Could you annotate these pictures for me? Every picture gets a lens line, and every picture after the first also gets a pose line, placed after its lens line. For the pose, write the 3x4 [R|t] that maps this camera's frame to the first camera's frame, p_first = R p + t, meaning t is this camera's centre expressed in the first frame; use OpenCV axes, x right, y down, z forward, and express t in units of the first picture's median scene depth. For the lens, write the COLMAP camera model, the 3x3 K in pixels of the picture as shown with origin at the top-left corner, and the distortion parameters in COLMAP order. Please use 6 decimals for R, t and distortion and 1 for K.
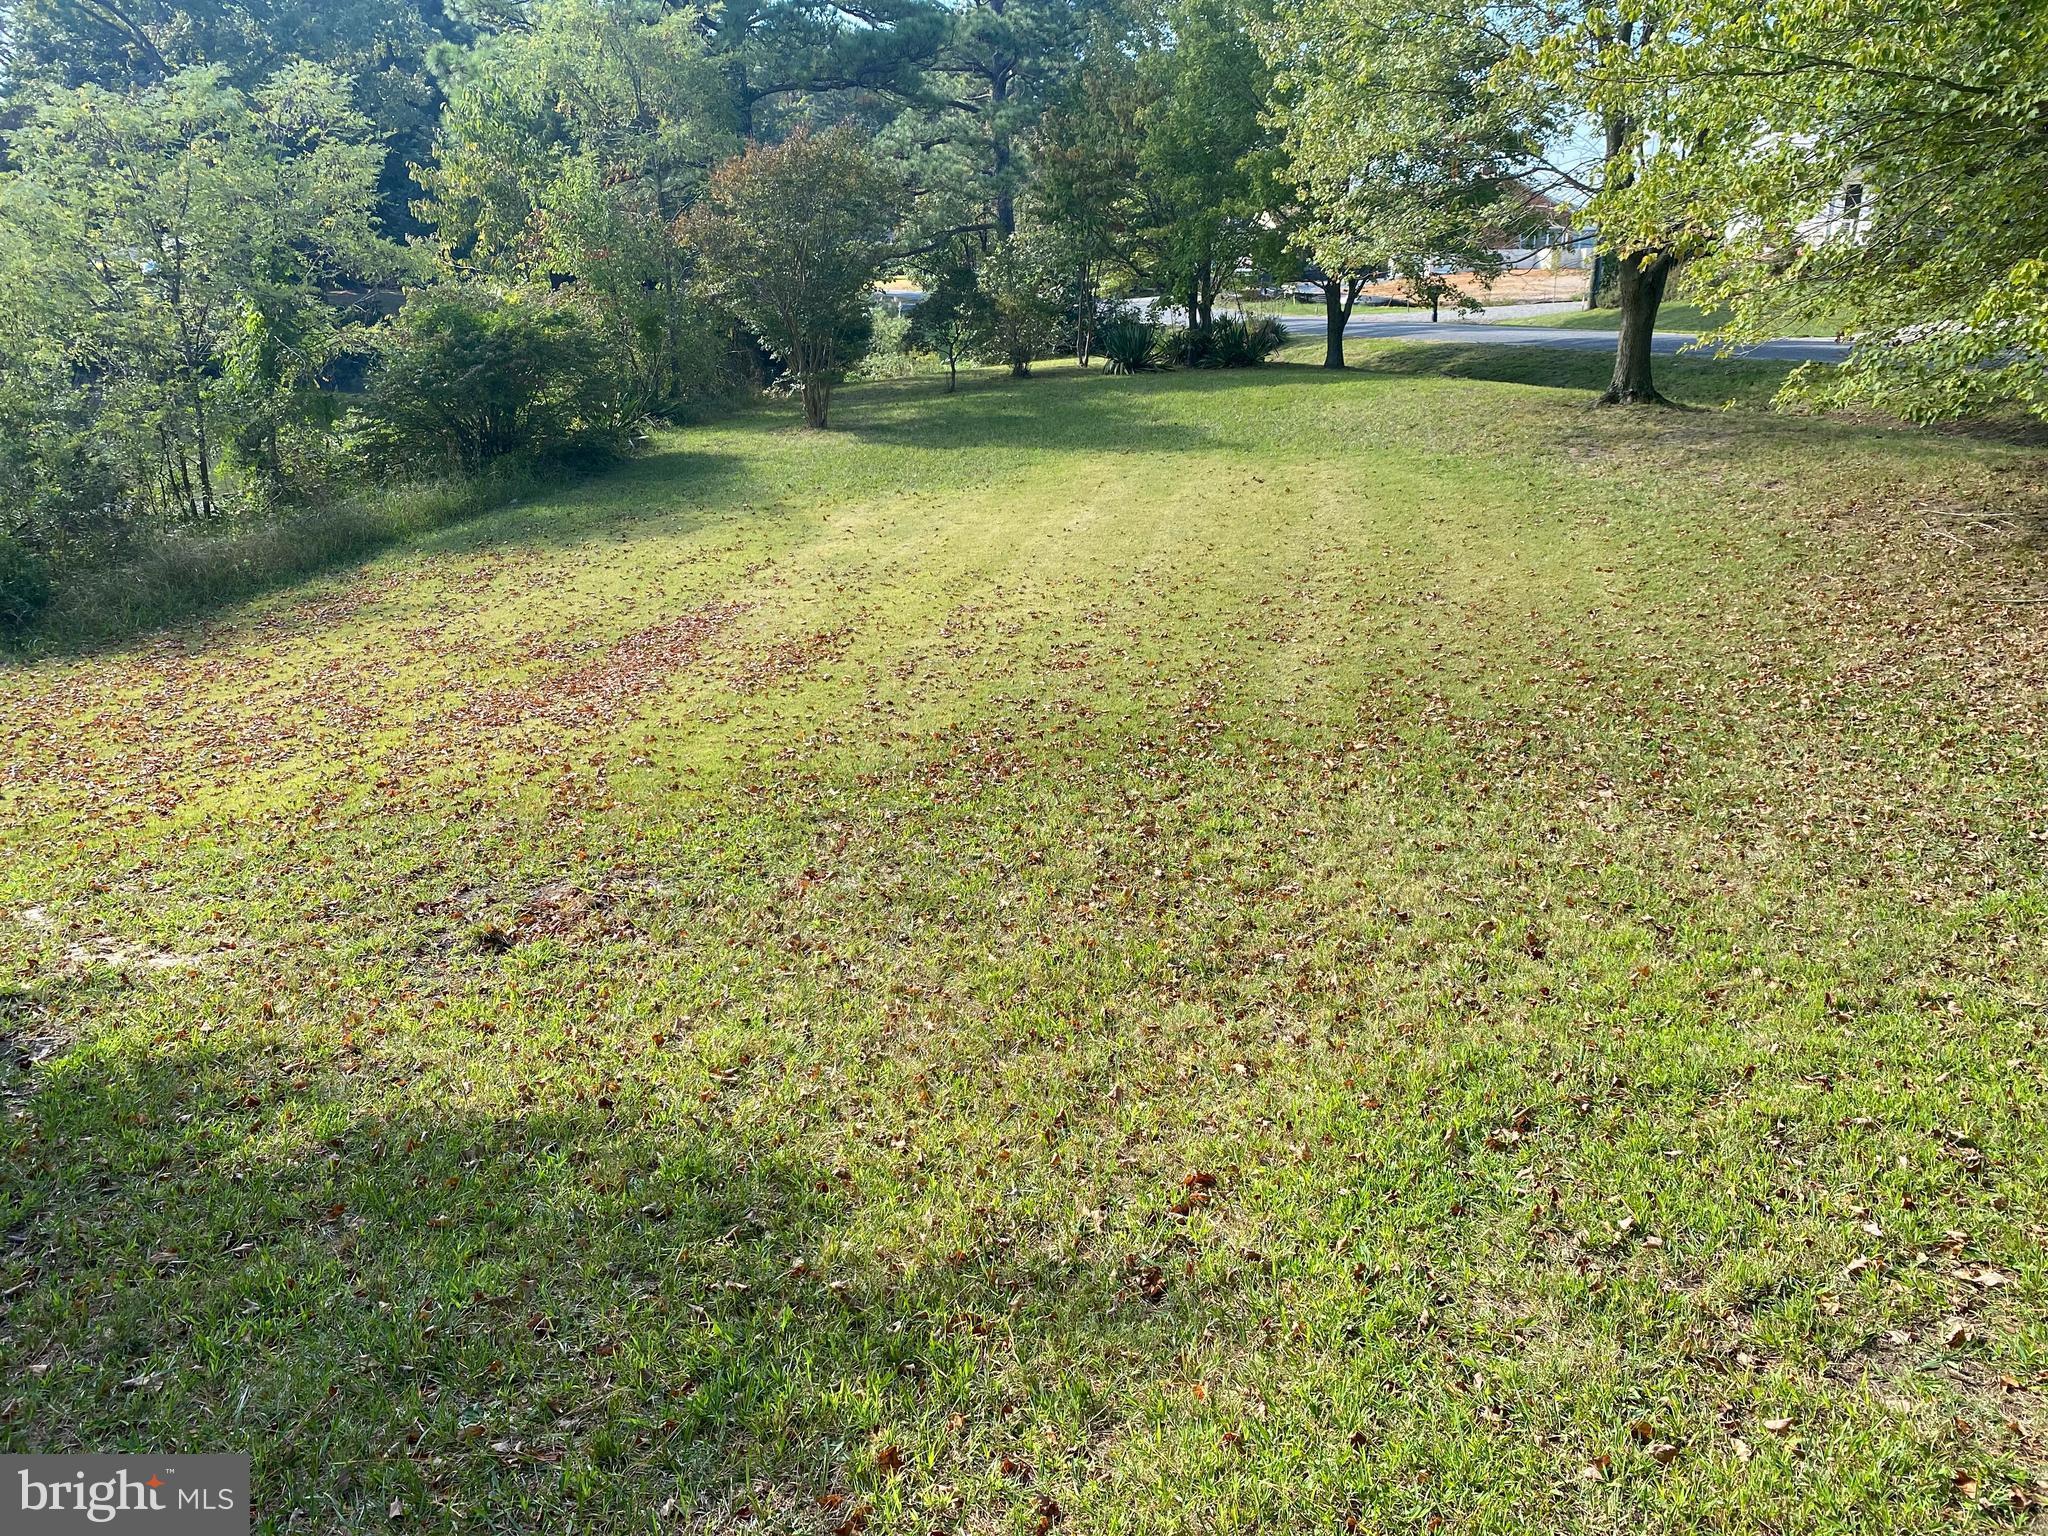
lens RADIAL K [[1544.4, 0, 1024.0], [0, 1544.4, 768.0], [0, 0, 1]] dist [0.024949, -0.016852]
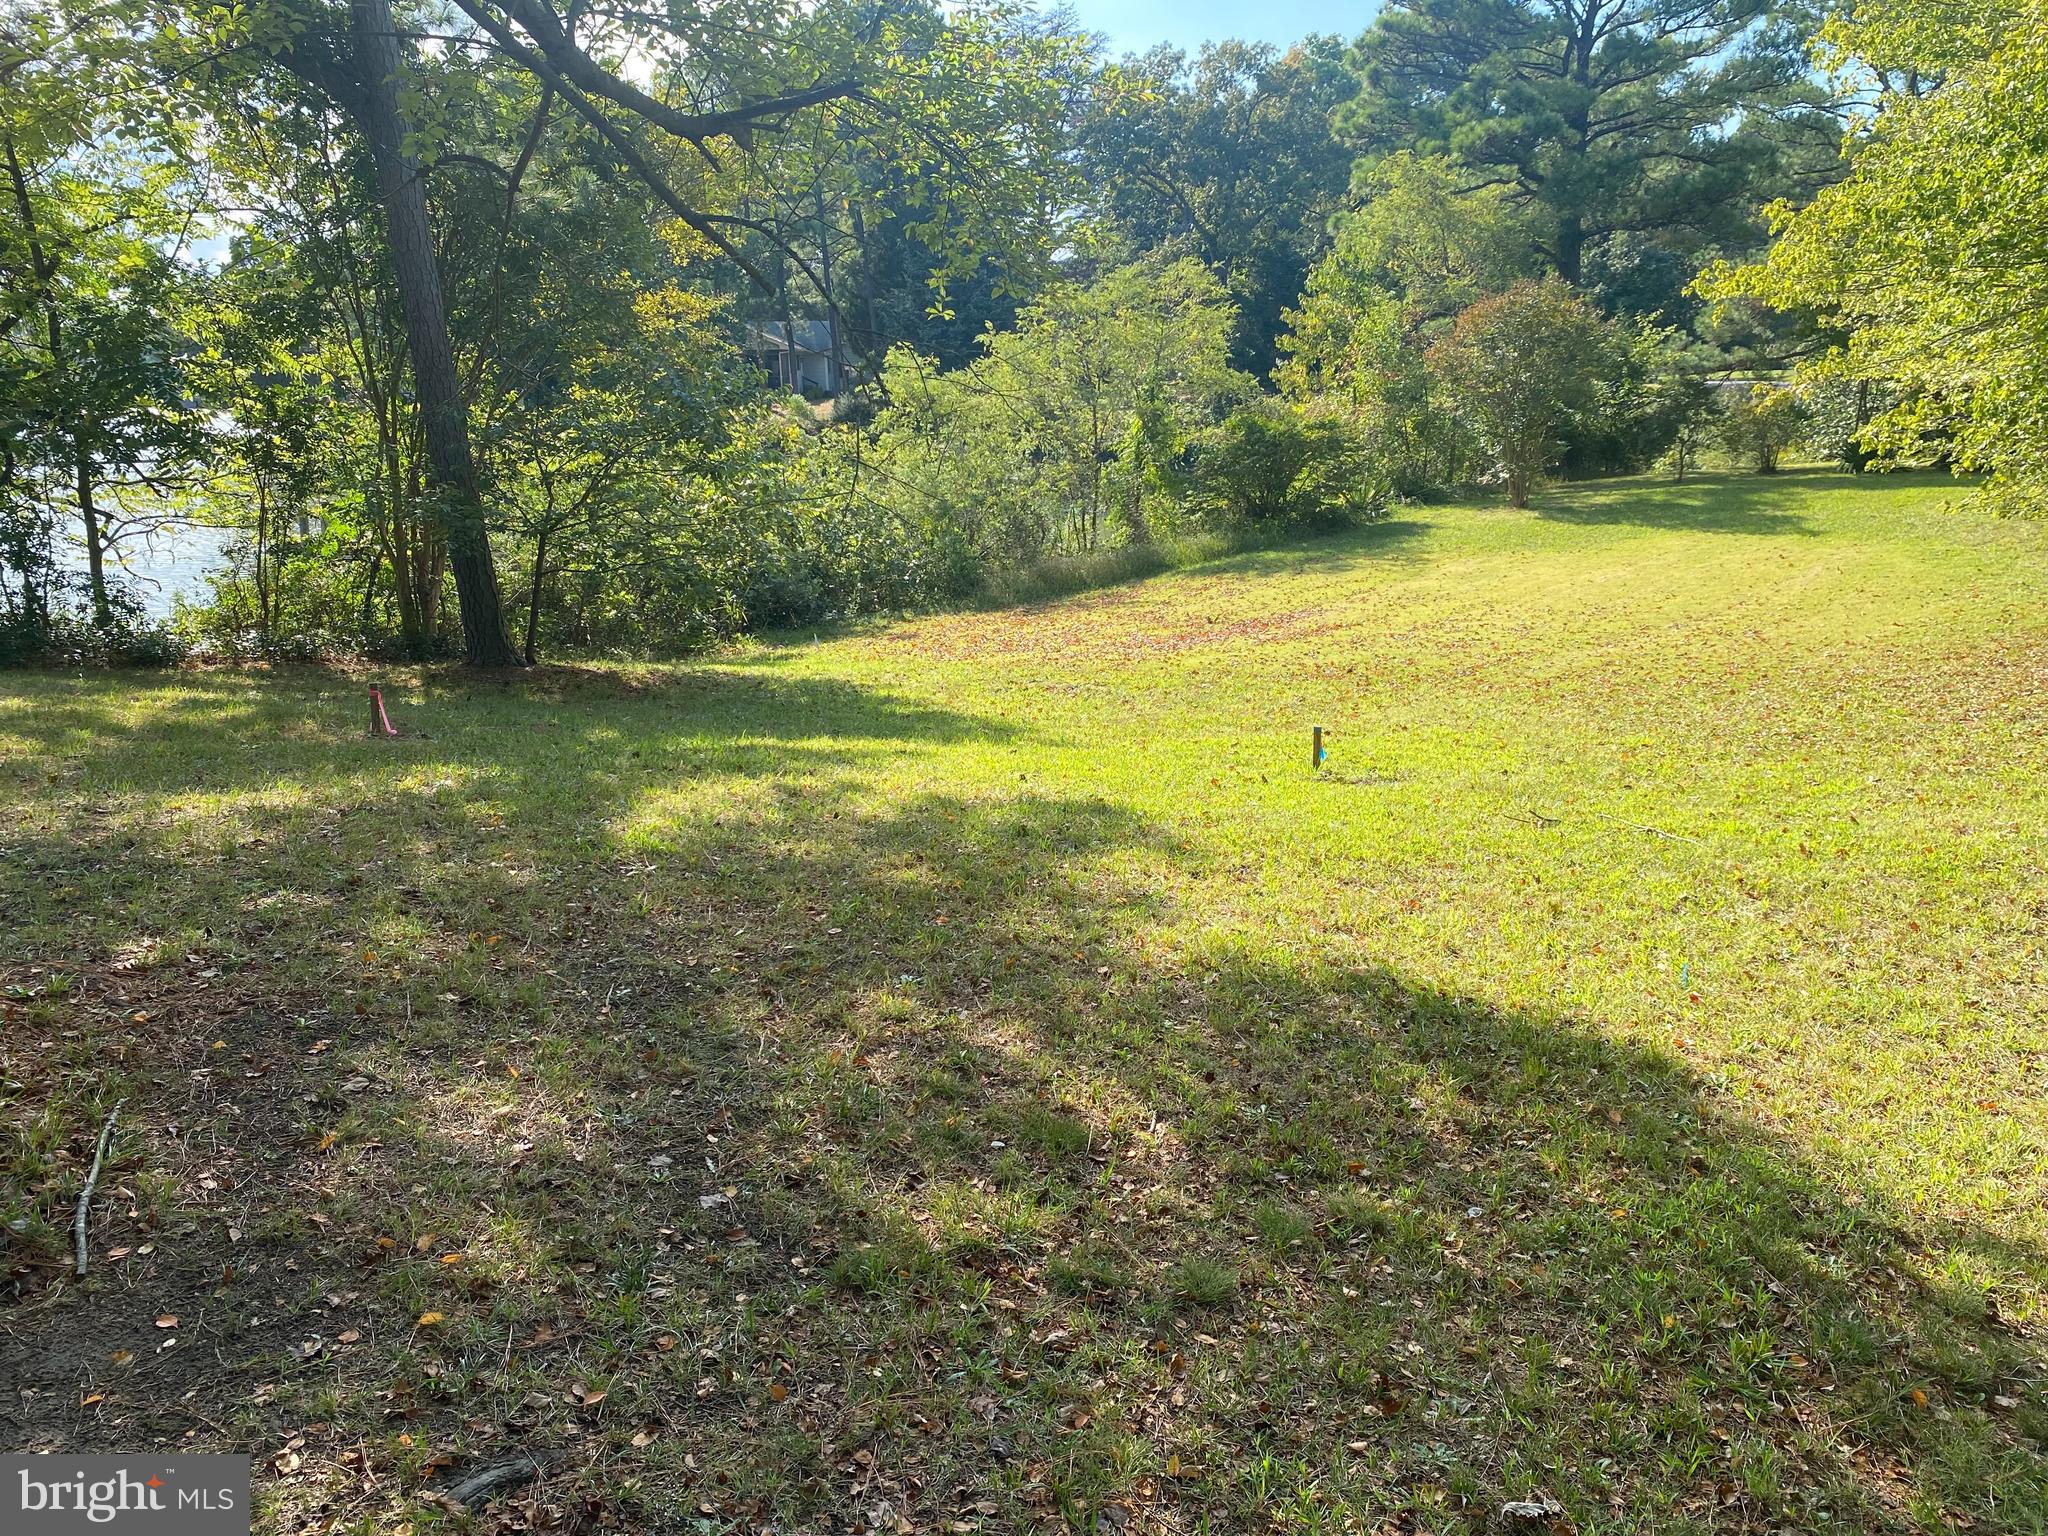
lens RADIAL K [[1544.4, 0, 1024.0], [0, 1544.4, 768.0], [0, 0, 1]] dist [0.024949, -0.016852]
pose [[0.821215, 0.131191, -0.555333, 0.294546], [-0.160245, 0.987070, -0.003784, 0.066713], [0.547656, 0.092097, 0.831620, -0.286410]]
